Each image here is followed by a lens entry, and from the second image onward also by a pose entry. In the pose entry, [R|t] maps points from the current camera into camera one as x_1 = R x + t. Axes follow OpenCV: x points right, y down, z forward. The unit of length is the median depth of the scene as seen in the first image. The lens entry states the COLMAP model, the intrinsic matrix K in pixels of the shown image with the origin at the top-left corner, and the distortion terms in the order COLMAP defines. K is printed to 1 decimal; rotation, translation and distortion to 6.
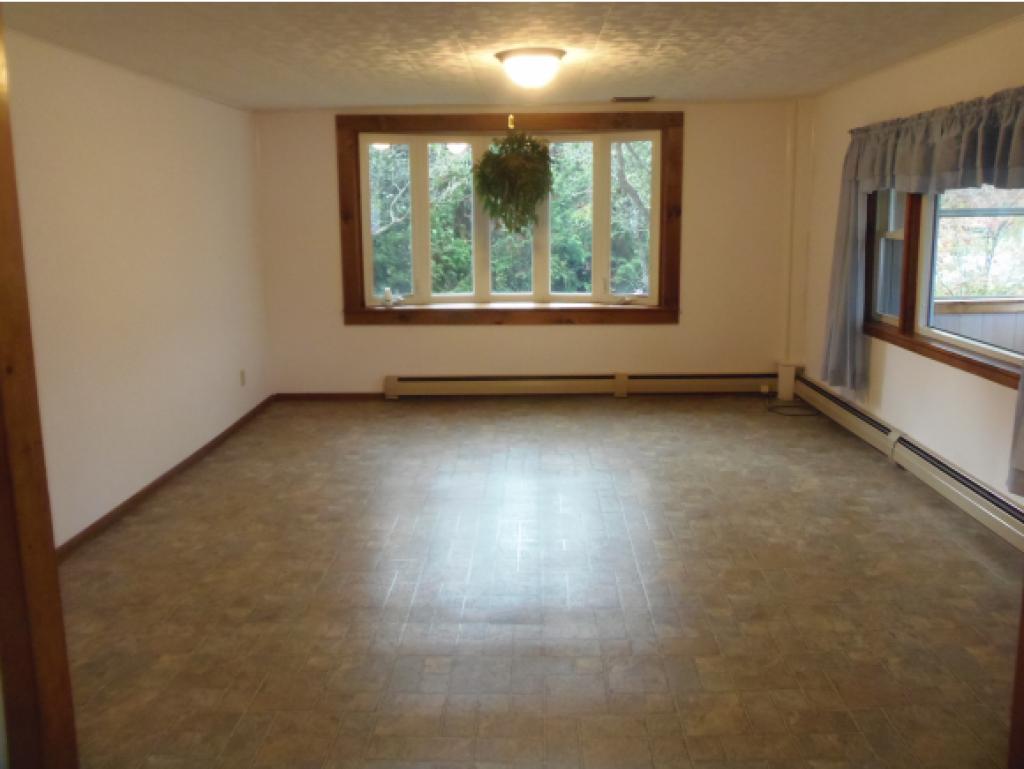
lens RADIAL K [[785.1, 0, 517.0], [0, 785.1, 324.5], [0, 0, 1]] dist [0.035562, -0.000955]
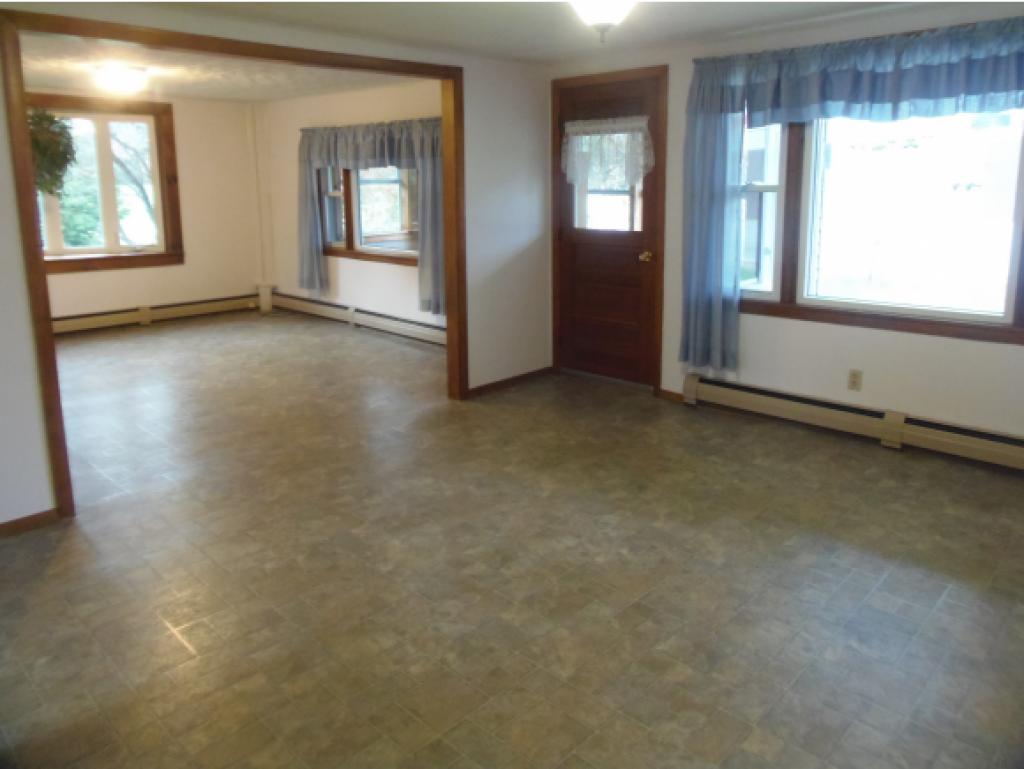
lens RADIAL K [[785.1, 0, 517.0], [0, 785.1, 324.5], [0, 0, 1]] dist [0.035562, -0.000955]
pose [[0.706150, -0.123983, 0.697123, -0.440576], [0.100541, 0.992132, 0.074607, 0.074655], [-0.700888, 0.017405, 0.713059, -0.451140]]
